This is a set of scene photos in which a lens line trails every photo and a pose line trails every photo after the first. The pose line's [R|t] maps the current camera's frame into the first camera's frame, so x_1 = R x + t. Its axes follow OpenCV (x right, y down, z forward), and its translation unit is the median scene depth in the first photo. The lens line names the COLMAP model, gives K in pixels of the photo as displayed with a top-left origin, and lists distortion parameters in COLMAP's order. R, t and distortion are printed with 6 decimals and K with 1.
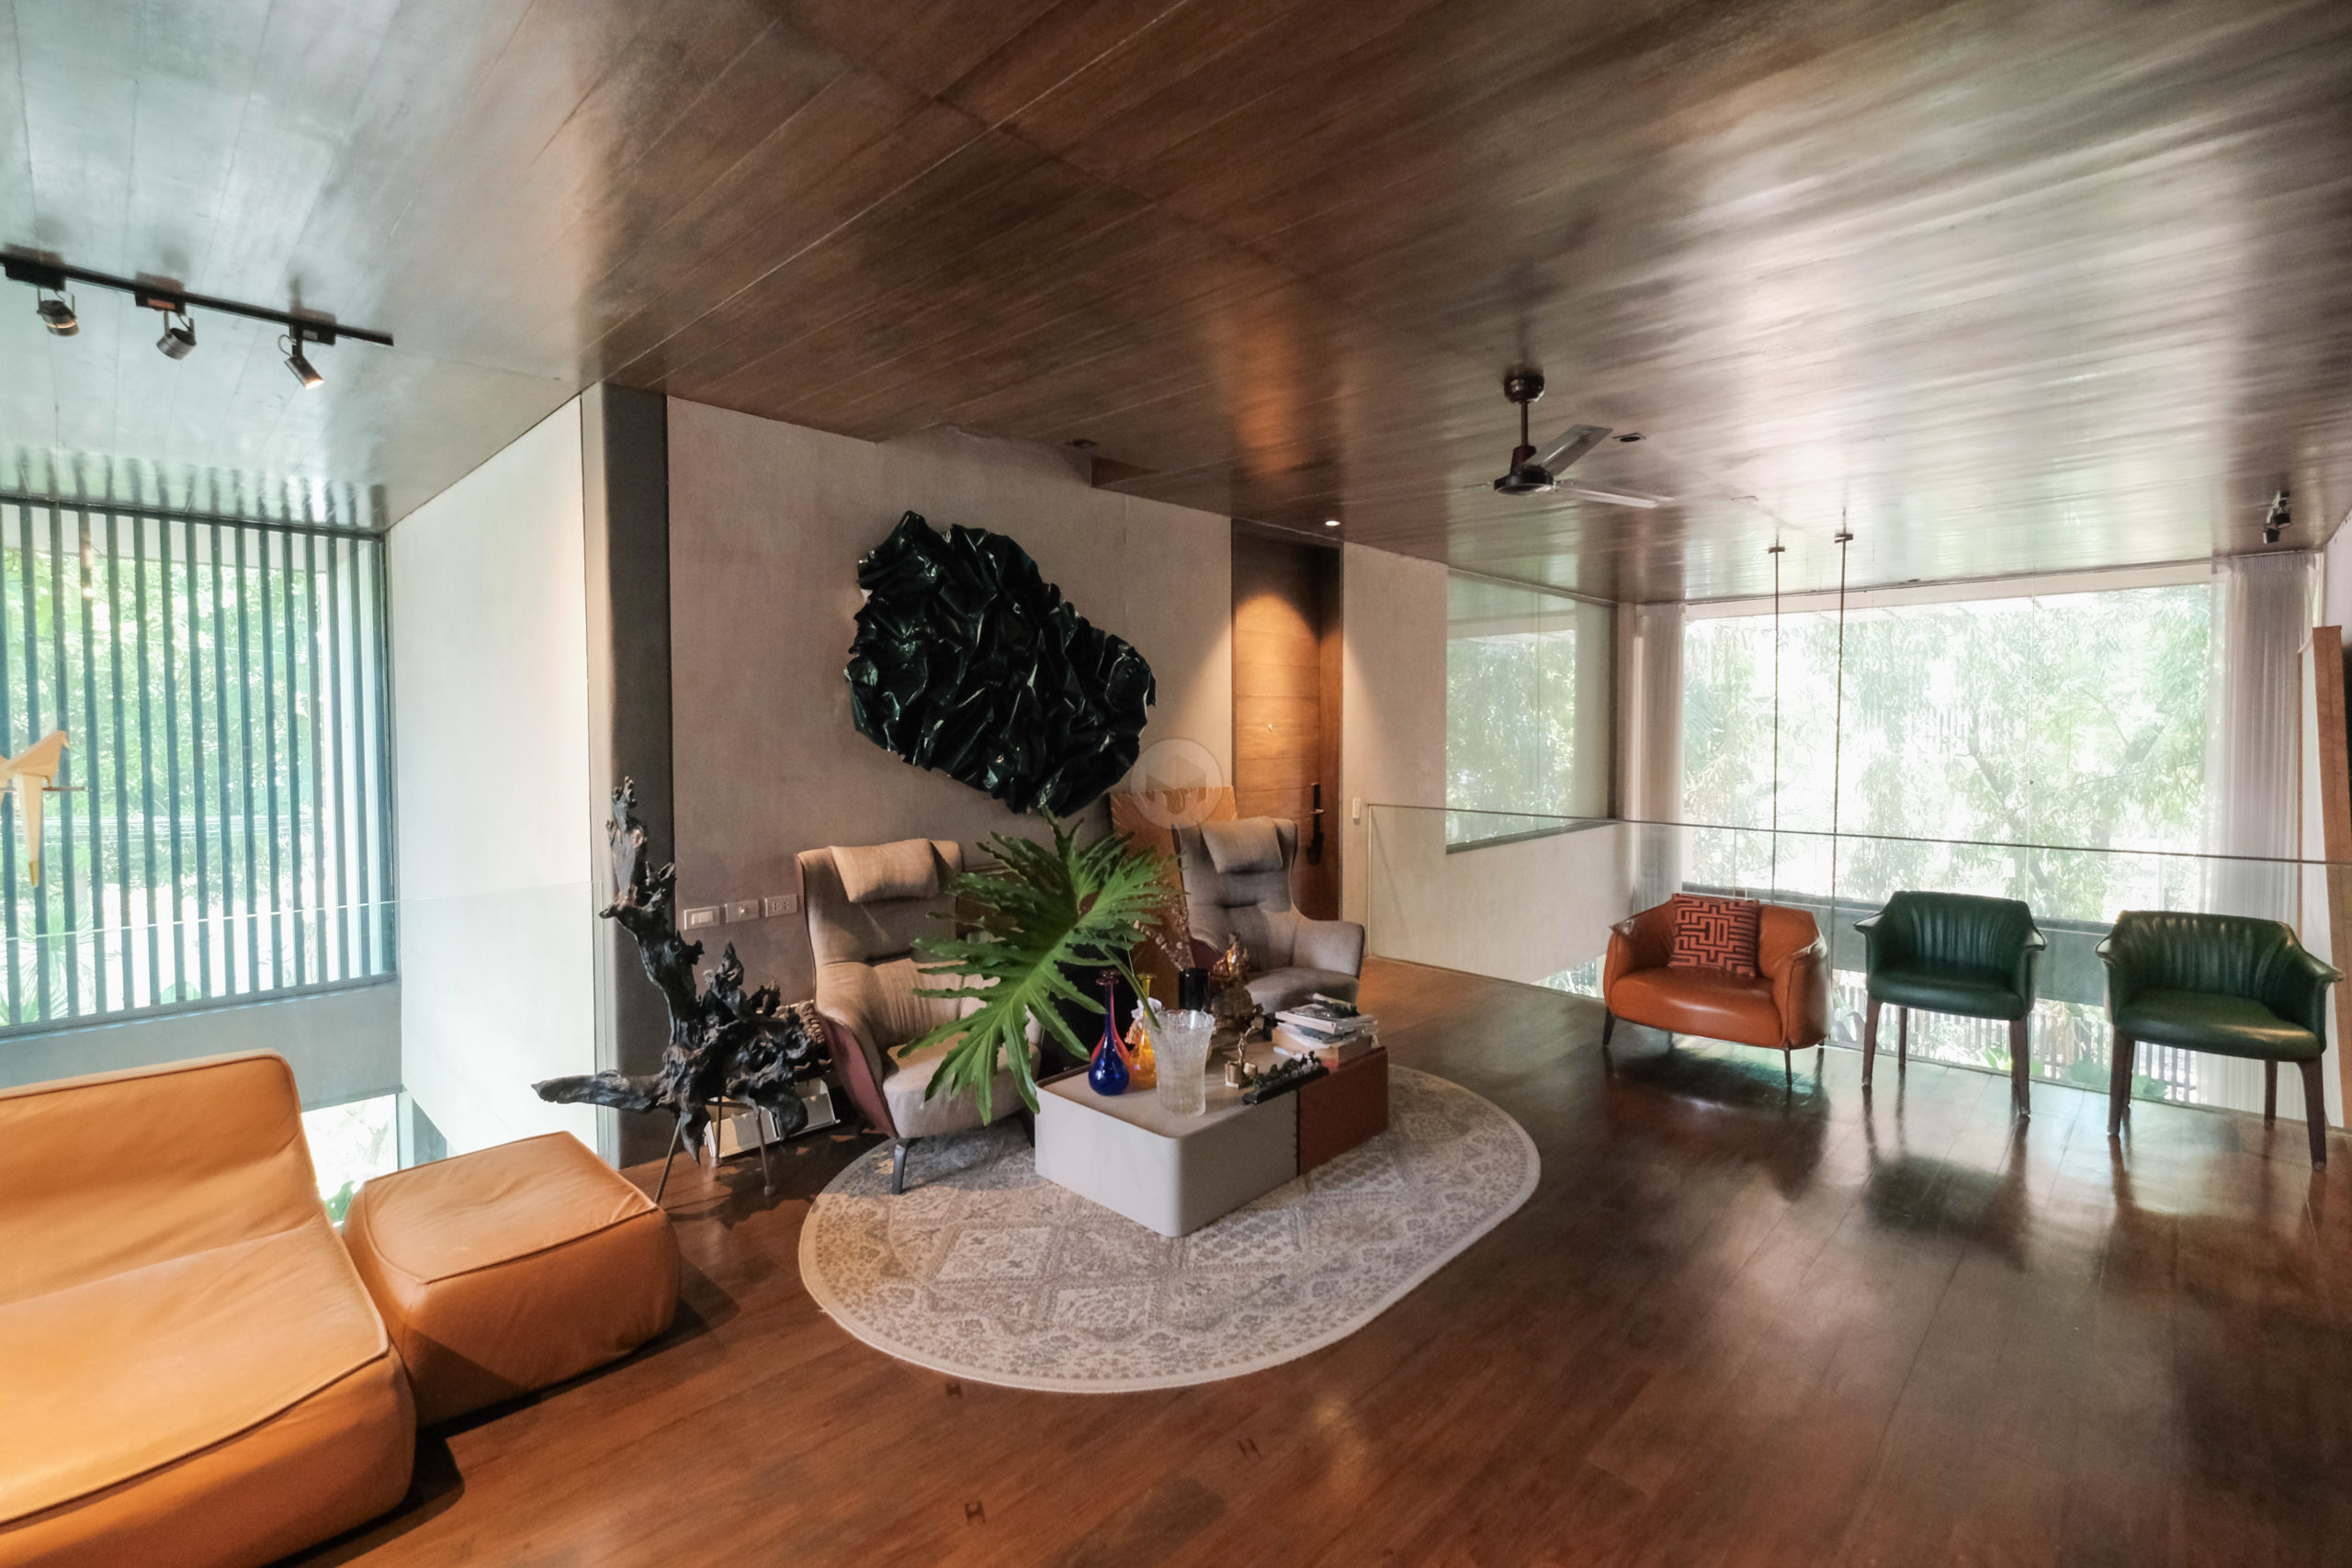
lens RADIAL K [[1047.9, 0, 1199.2], [0, 1047.9, 770.0], [0, 0, 1]] dist [0.002264, -0.000896]
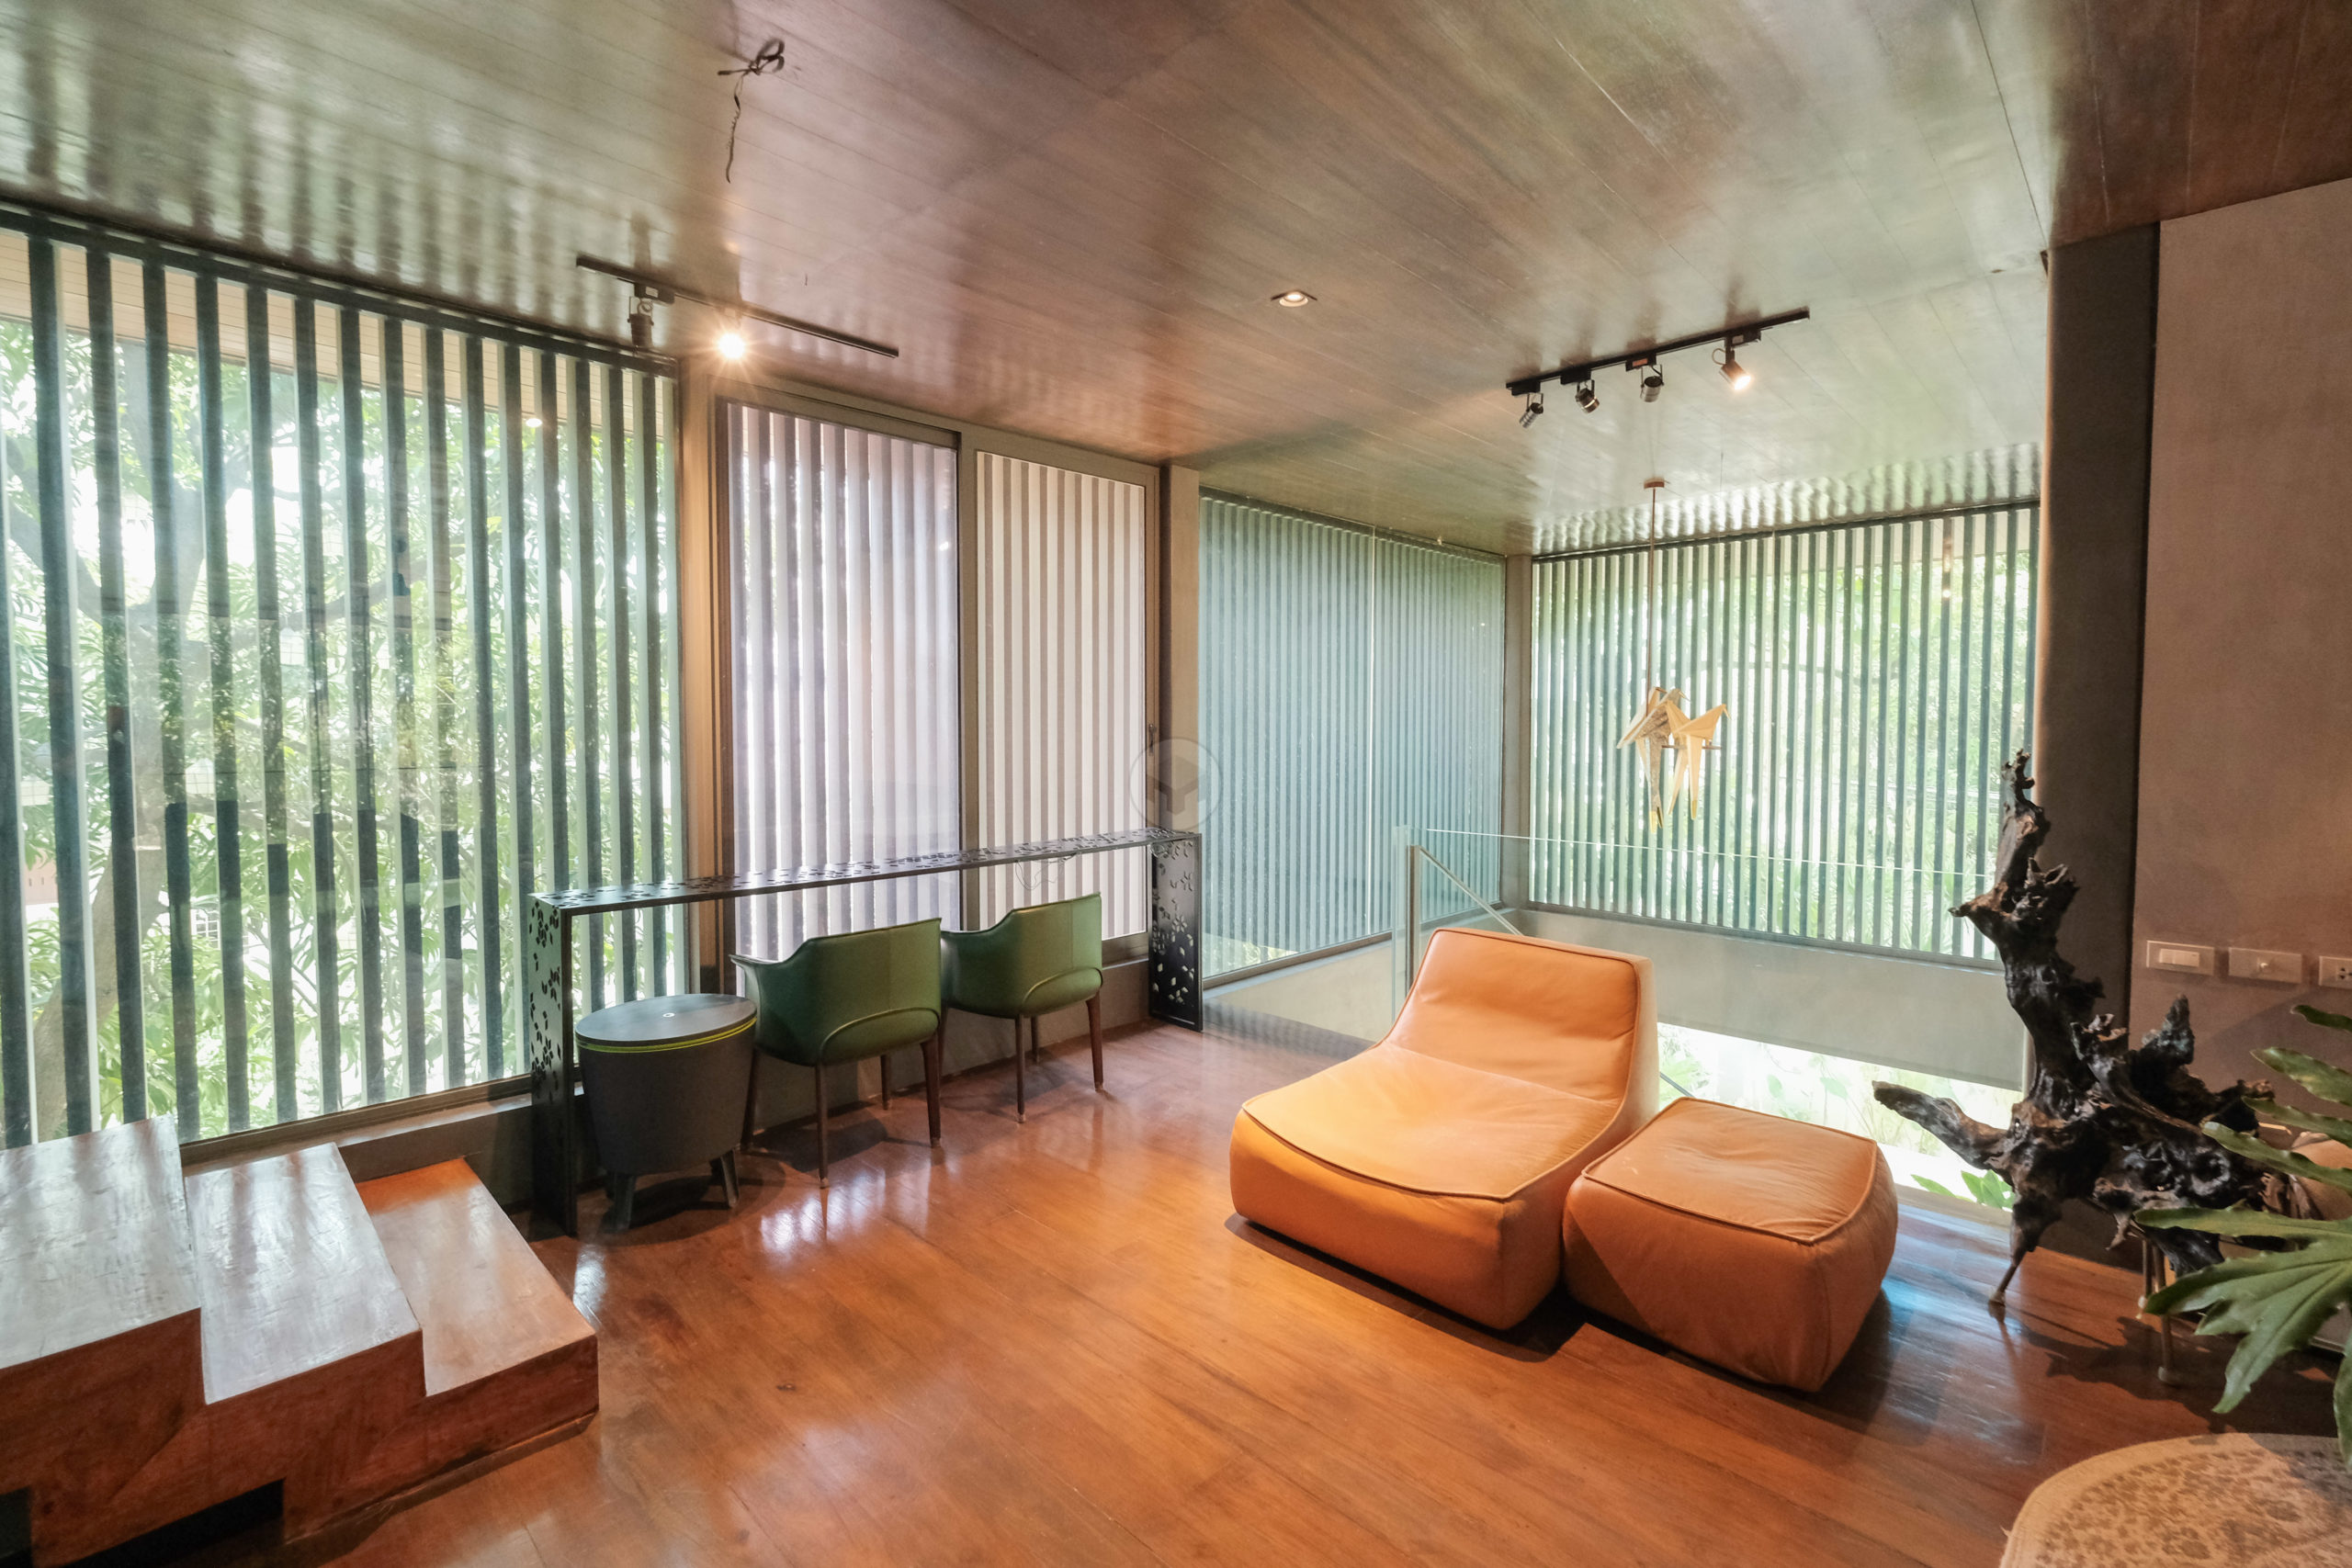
lens RADIAL K [[1047.9, 0, 1200.8], [0, 1047.9, 770.7], [0, 0, 1]] dist [0.002264, -0.000896]
pose [[-0.005856, 0.047248, -0.998866, 0.285763], [-0.042579, 0.997965, 0.047455, 0.014470], [0.999076, 0.042809, -0.003832, 0.445158]]
